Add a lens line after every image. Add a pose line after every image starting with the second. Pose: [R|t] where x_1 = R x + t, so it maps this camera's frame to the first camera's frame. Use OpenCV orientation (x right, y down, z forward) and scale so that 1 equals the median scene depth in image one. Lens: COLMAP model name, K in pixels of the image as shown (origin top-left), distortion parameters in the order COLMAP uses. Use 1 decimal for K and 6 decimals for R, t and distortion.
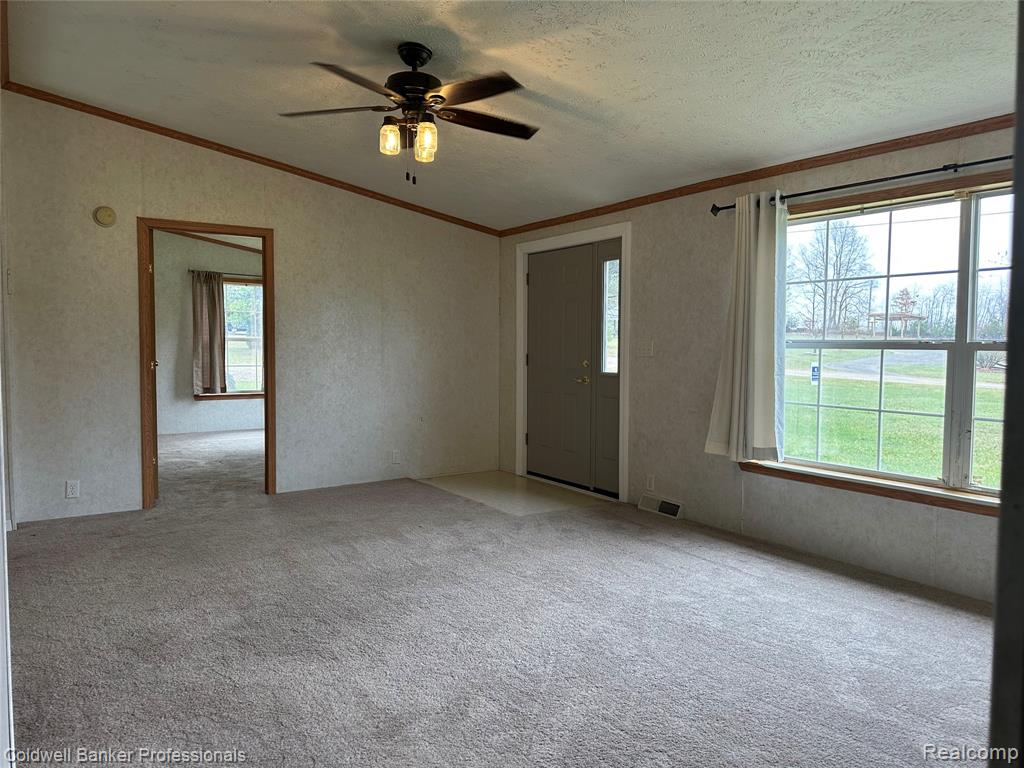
lens RADIAL K [[709.1, 0, 512.0], [0, 709.1, 384.0], [0, 0, 1]] dist [0.033527, -0.001875]
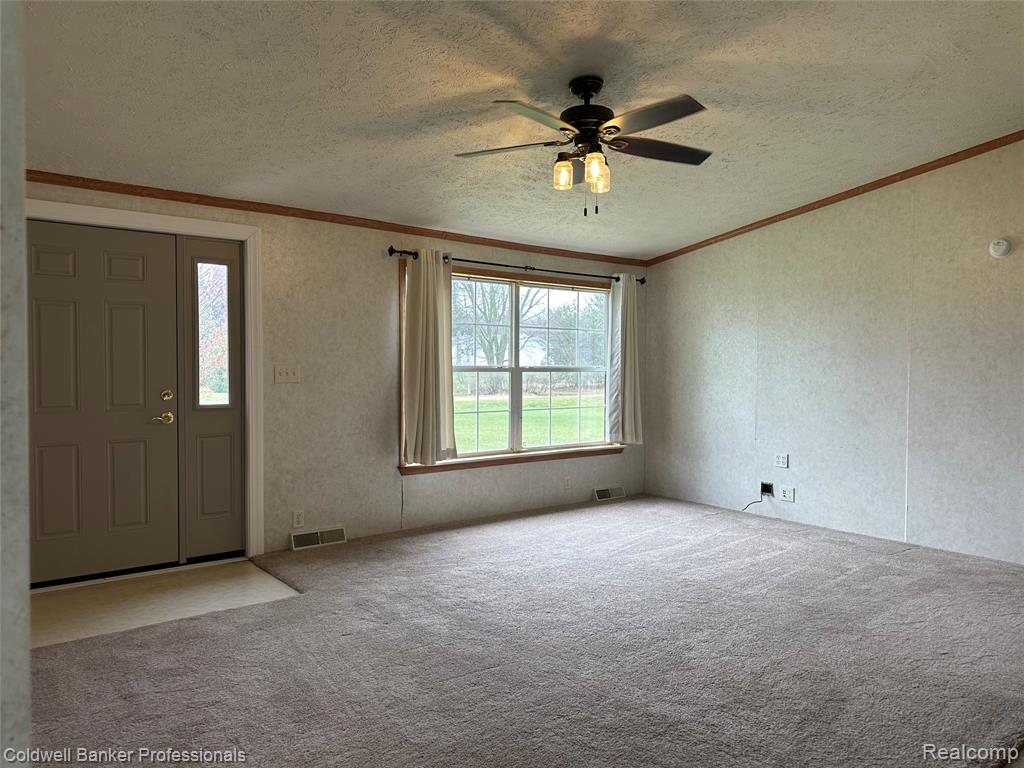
lens RADIAL K [[709.1, 0, 512.0], [0, 709.1, 384.0], [0, 0, 1]] dist [0.033527, -0.001875]
pose [[-0.078229, -0.022452, 0.996683, -0.795423], [0.060719, 0.997783, 0.027242, -0.047285], [-0.995085, 0.062649, -0.076693, 0.840465]]
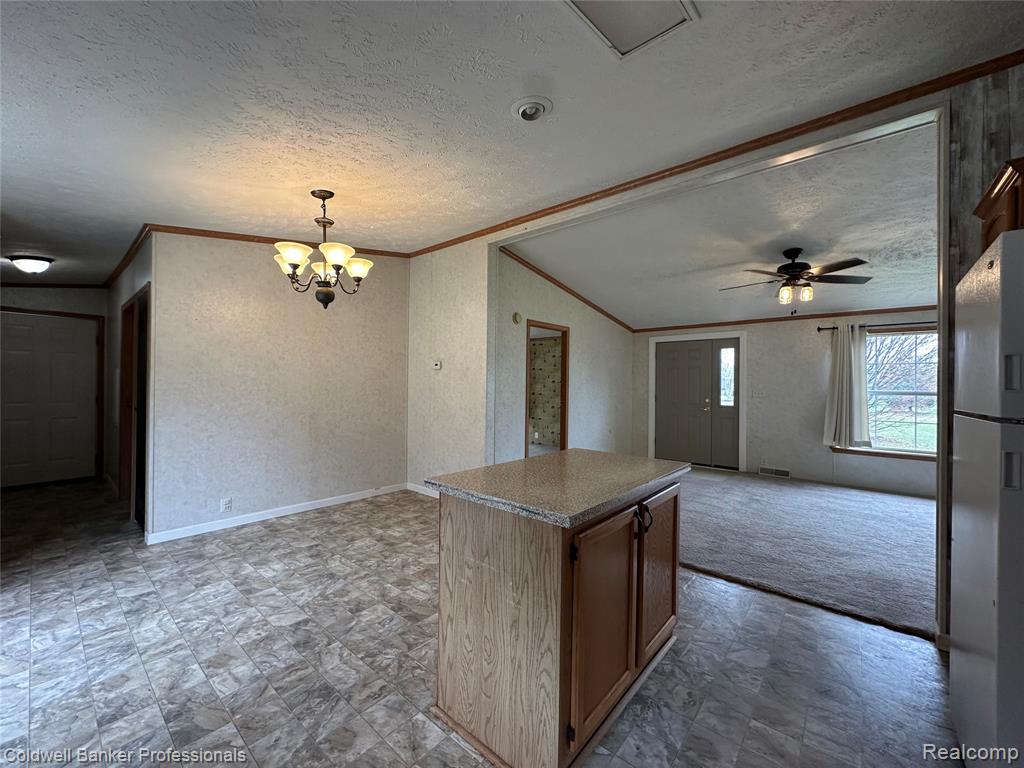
lens RADIAL K [[406.8, 0, 517.5], [0, 406.8, 382.1], [0, 0, 1]] dist [0.000721, -0.000115]
pose [[0.967013, 0.004026, 0.254694, -0.816696], [0.011275, 0.998219, -0.058588, -0.023528], [-0.254476, 0.059527, 0.965245, 0.067216]]
